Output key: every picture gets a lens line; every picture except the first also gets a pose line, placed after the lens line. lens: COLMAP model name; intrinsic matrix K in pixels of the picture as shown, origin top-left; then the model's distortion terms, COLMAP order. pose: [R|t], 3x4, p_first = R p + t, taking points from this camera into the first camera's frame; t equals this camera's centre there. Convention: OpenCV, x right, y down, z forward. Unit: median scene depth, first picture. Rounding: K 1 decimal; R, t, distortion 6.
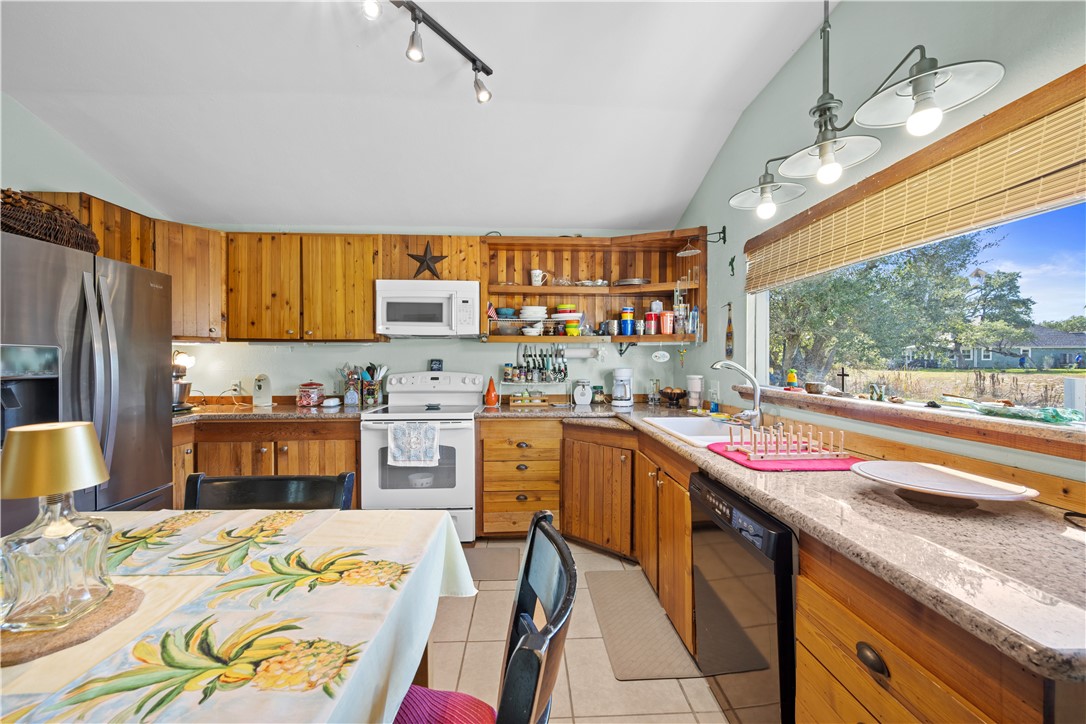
lens RADIAL K [[428.8, 0, 546.6], [0, 428.8, 365.3], [0, 0, 1]] dist [-0.000365, 0.000236]
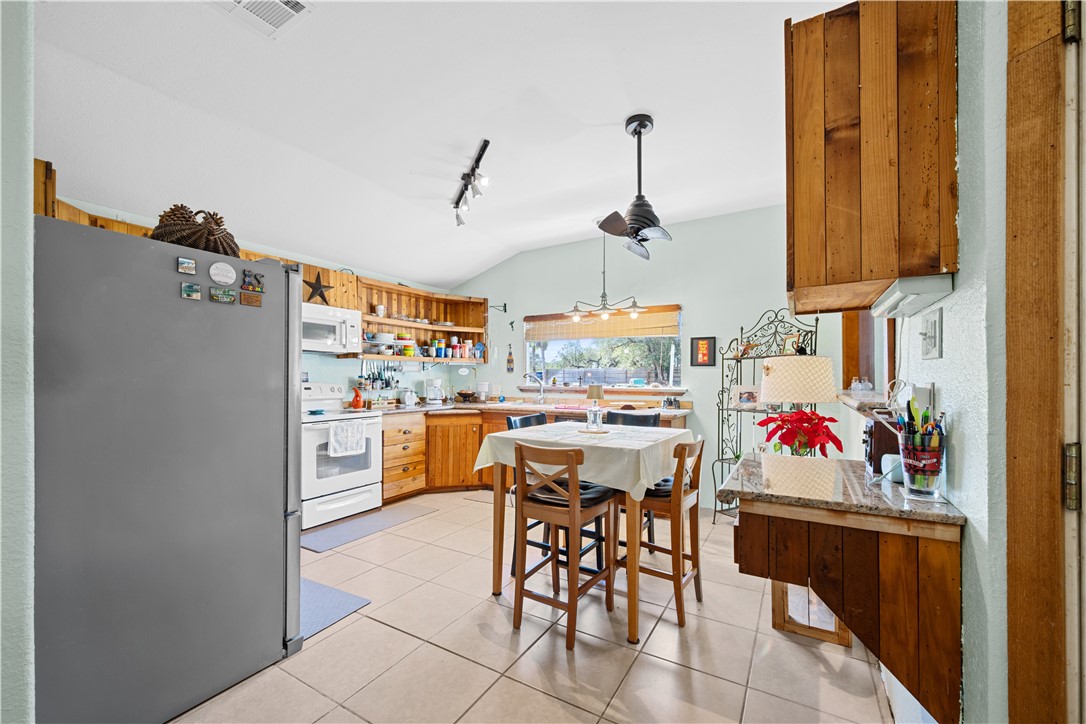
lens RADIAL K [[430.6, 0, 546.5], [0, 430.6, 372.7], [0, 0, 1]] dist [-0.001362, -0.000165]
pose [[0.552117, 0.008414, 0.833724, -0.919924], [0.010548, 0.999799, -0.017075, 0.016256], [-0.833700, 0.018221, 0.551917, -0.175513]]
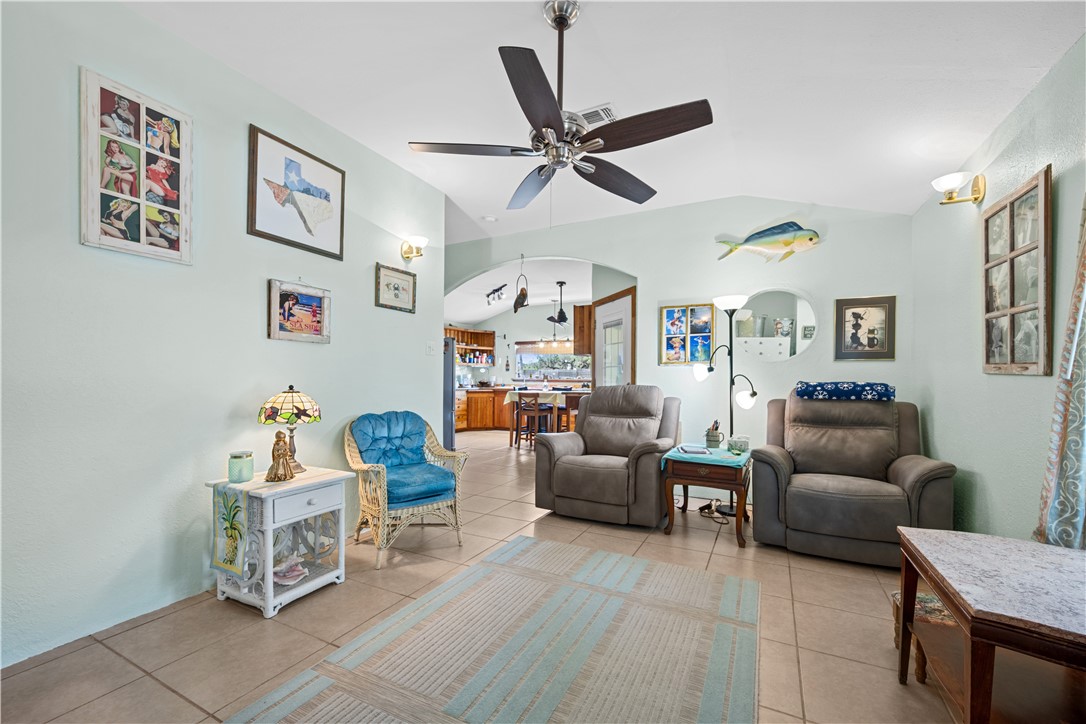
lens RADIAL K [[430.6, 0, 546.5], [0, 430.6, 372.7], [0, 0, 1]] dist [-0.001362, -0.000165]
pose [[0.505458, 0.014470, 0.862730, -2.146082], [0.004774, 0.999797, -0.019566, 0.058574], [-0.862838, 0.014008, 0.505287, -0.954405]]
